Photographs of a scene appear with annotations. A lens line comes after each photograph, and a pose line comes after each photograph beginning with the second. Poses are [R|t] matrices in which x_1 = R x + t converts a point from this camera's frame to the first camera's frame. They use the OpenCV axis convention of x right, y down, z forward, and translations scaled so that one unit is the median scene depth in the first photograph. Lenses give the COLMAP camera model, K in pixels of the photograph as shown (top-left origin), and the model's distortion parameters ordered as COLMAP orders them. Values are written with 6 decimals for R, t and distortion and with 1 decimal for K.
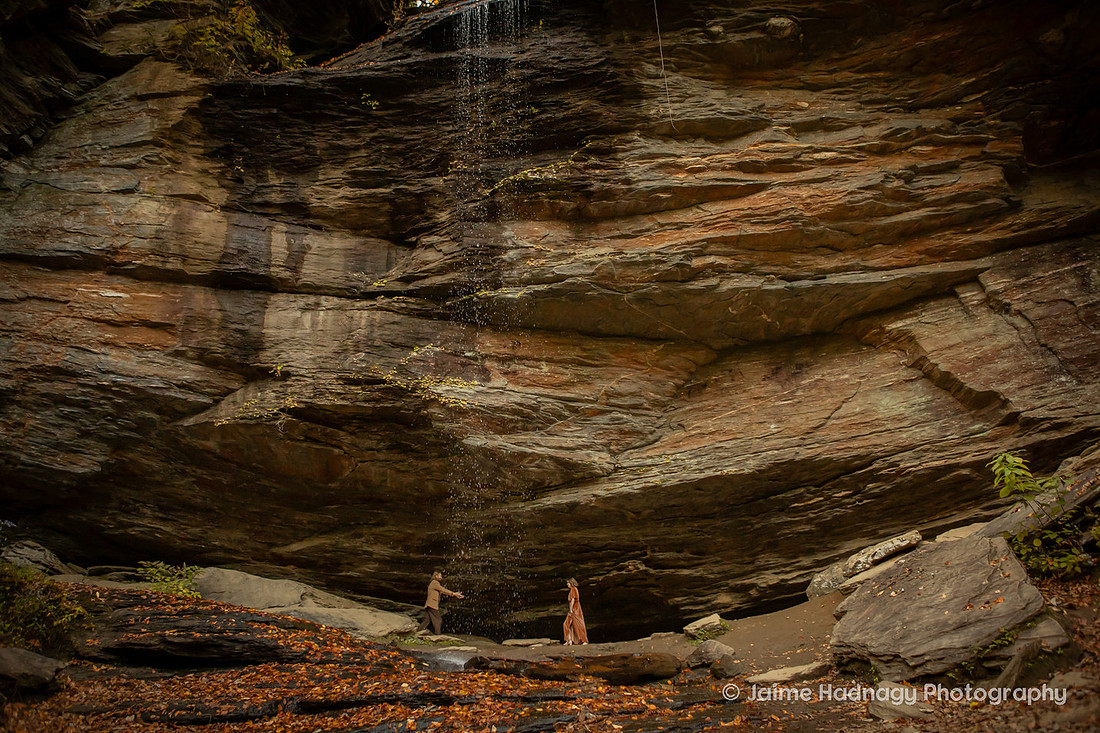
lens RADIAL K [[865.7, 0, 555.4], [0, 865.7, 357.3], [0, 0, 1]] dist [-0.104617, 0.100071]
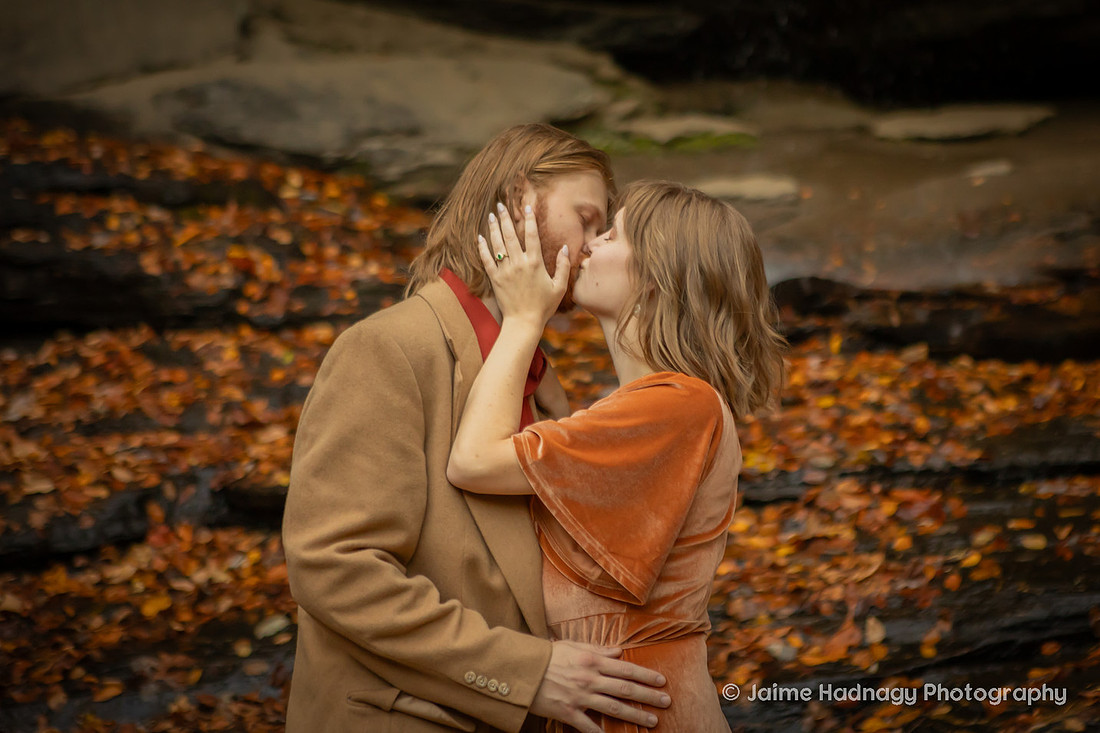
lens RADIAL K [[2437.8, 0, 638.8], [0, 2437.8, 313.8], [0, 0, 1]] dist [0.232723, 0.000000]
pose [[0.987752, -0.019995, -0.154743, -0.009452], [0.085189, 0.900000, 0.427485, -0.005020], [0.130721, -0.435431, 0.890680, 0.139949]]
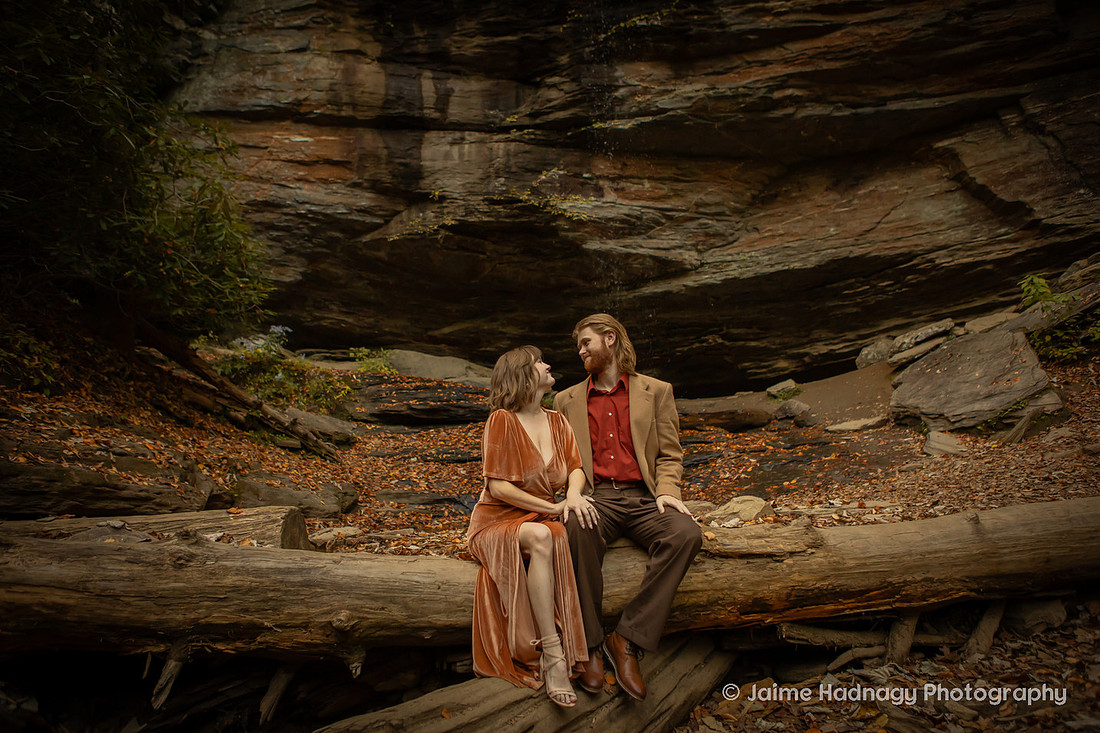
lens RADIAL K [[769.1, 0, 551.5], [0, 769.1, 364.4], [0, 0, 1]] dist [-0.109890, 0.080818]
pose [[0.997890, -0.013414, -0.063522, -0.084957], [0.030815, 0.959048, 0.281563, -0.053719], [0.057144, -0.282926, 0.957438, -0.118736]]
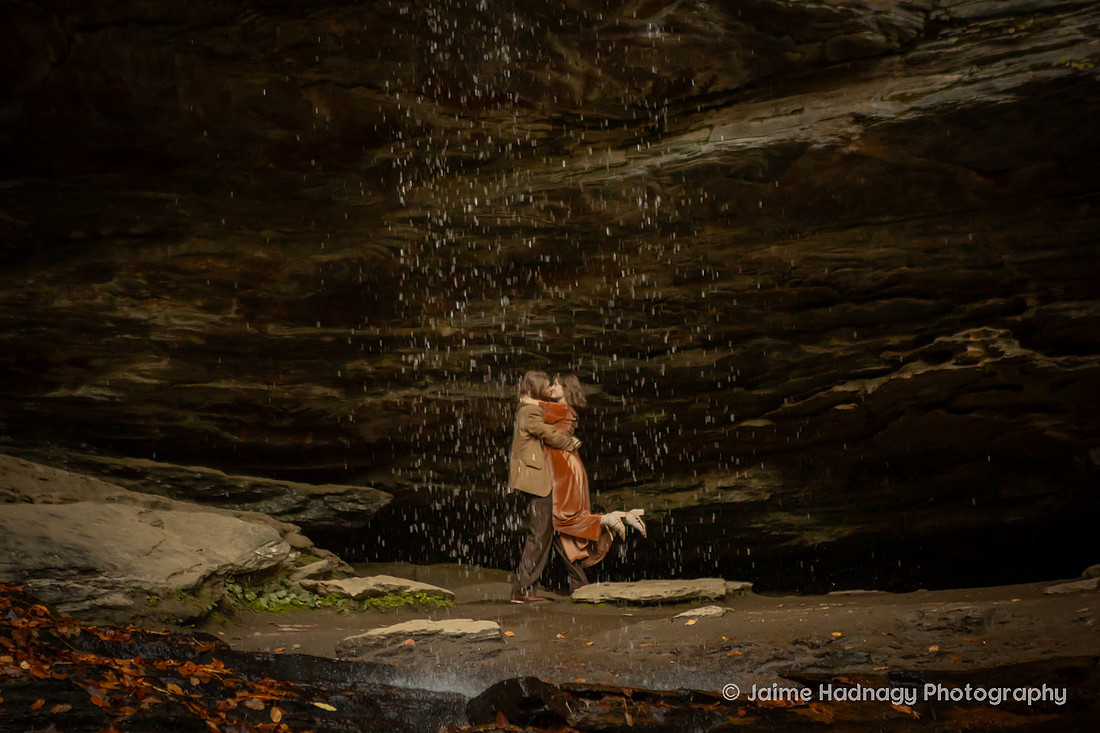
lens RADIAL K [[2293.7, 0, 516.0], [0, 2293.7, 343.0], [0, 0, 1]] dist [0.185711, 0.000000]
pose [[0.997745, -0.022659, -0.063173, -0.027482], [0.036344, 0.973737, 0.224755, 0.054610], [0.056421, -0.226545, 0.972365, 0.203887]]
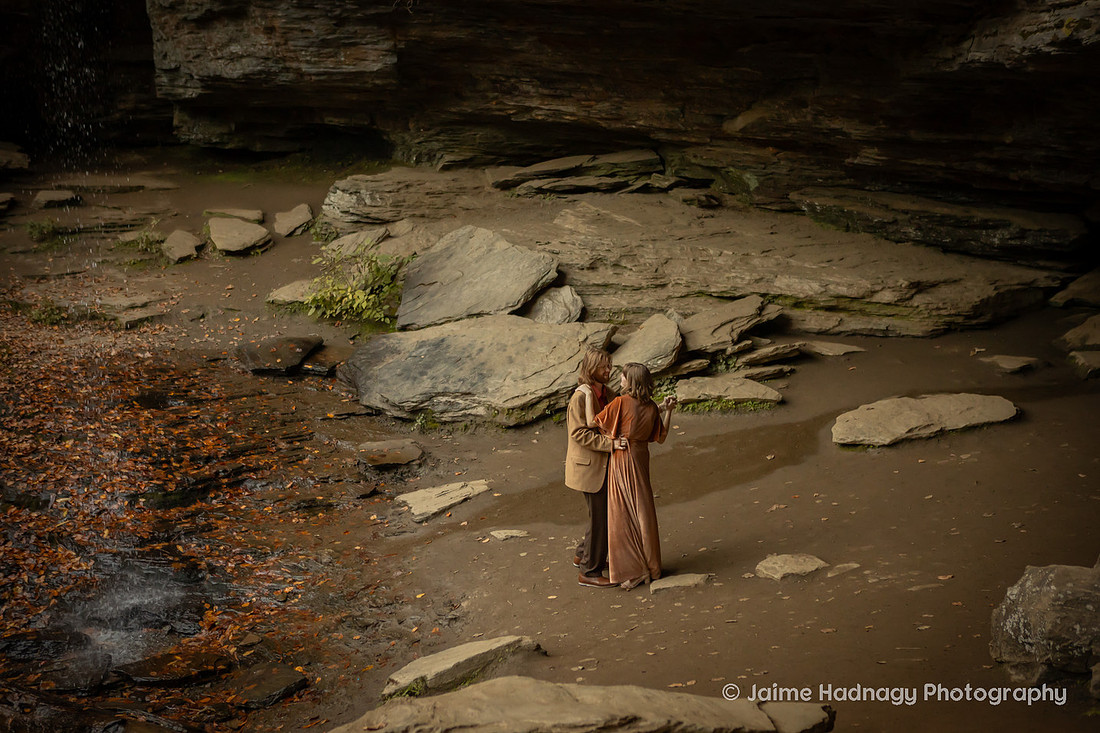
lens RADIAL K [[1497.1, 0, 560.8], [0, 1497.1, 357.7], [0, 0, 1]] dist [0.004631, 0.000000]
pose [[0.337475, 0.192987, -0.921340, 0.582713], [0.411047, 0.850304, 0.328669, 0.002013], [0.846848, -0.489631, 0.207630, 0.736314]]
